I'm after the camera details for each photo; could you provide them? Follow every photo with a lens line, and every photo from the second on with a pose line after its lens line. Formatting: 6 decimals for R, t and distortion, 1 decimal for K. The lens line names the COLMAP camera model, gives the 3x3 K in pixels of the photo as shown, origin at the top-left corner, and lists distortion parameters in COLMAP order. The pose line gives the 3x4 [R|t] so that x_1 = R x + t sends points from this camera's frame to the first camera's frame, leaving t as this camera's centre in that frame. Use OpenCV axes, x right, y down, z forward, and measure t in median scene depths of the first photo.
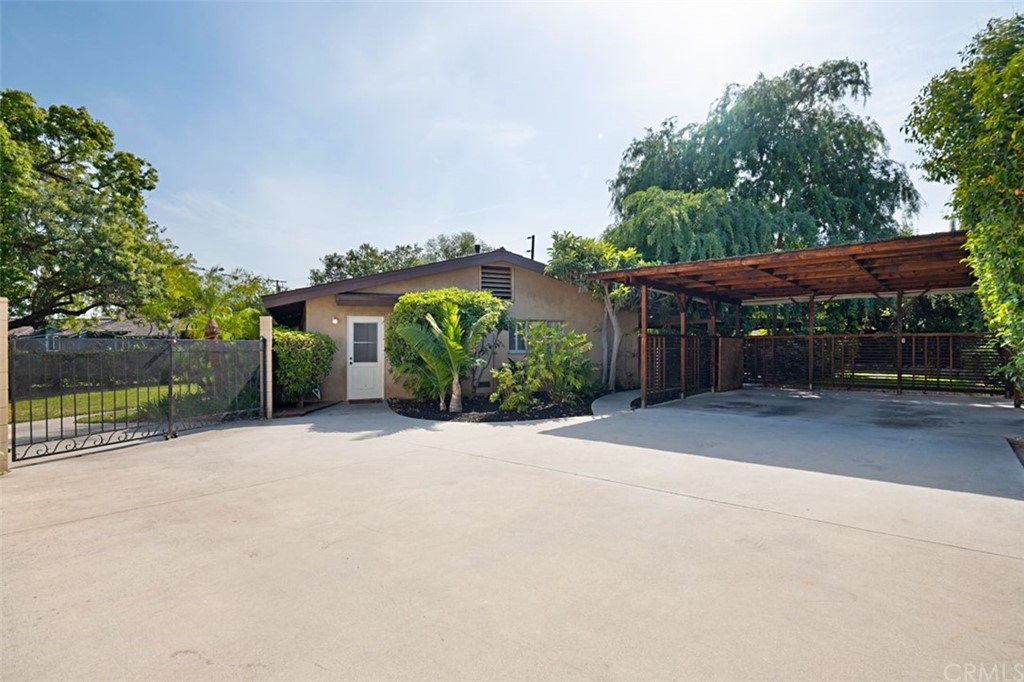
lens RADIAL K [[473.4, 0, 518.0], [0, 473.4, 348.3], [0, 0, 1]] dist [-0.012916, -0.001327]
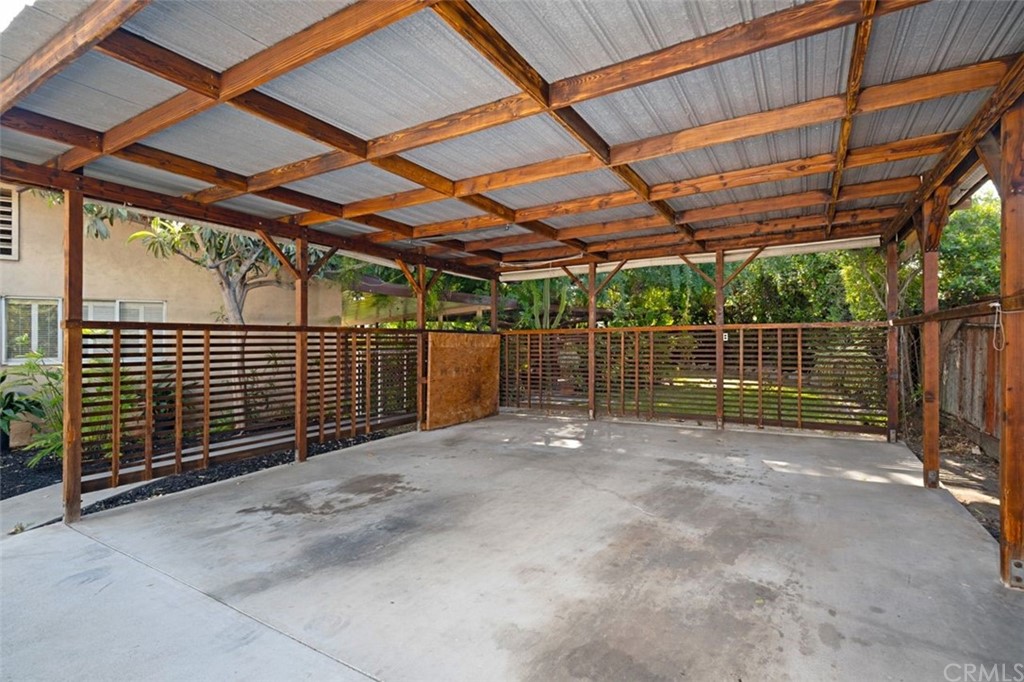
lens RADIAL K [[473.4, 0, 506.3], [0, 473.4, 336.9], [0, 0, 1]] dist [-0.012916, -0.001327]
pose [[0.983017, -0.001647, 0.183505, 0.412739], [0.005163, 0.999812, -0.018686, -0.006679], [-0.183439, 0.019317, 0.982841, 0.441222]]
